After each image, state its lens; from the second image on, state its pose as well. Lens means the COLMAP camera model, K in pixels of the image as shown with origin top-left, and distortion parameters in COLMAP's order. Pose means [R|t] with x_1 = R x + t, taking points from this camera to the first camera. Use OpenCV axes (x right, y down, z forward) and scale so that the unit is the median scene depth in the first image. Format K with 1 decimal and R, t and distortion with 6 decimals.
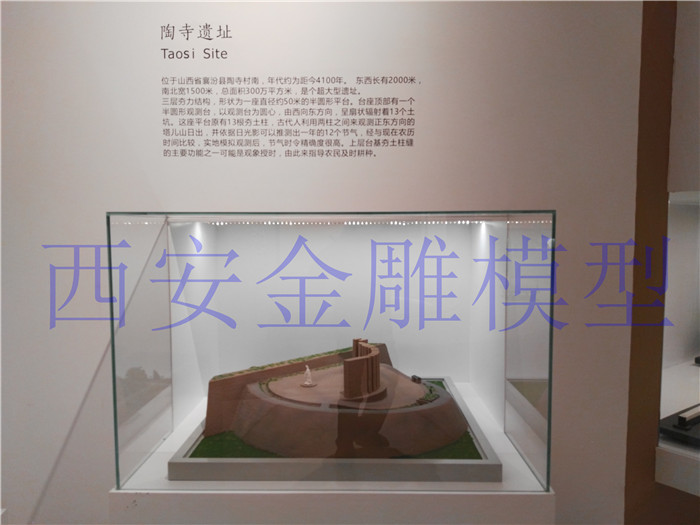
lens RADIAL K [[536.9, 0, 350.0], [0, 536.9, 262.5], [0, 0, 1]] dist [0.056366, -0.090574]
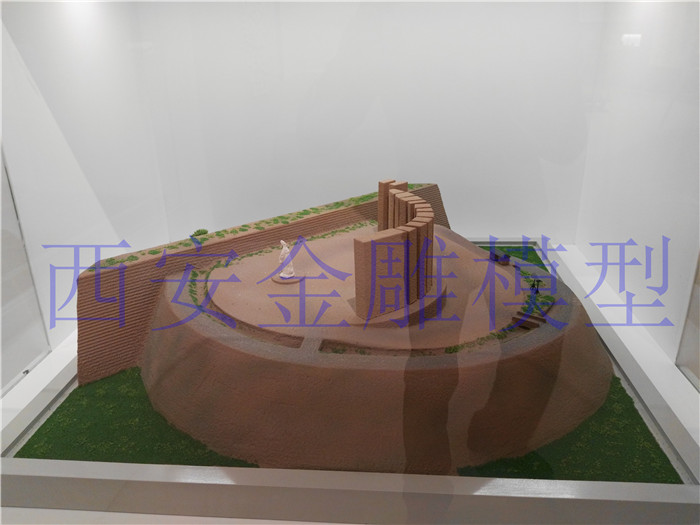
lens RADIAL K [[536.9, 0, 350.0], [0, 536.9, 262.5], [0, 0, 1]] dist [0.056366, -0.090574]
pose [[0.998034, 0.003536, -0.062571, 0.011672], [0.017066, 0.945340, 0.325640, 0.052261], [0.060303, -0.326068, 0.943421, 0.537771]]
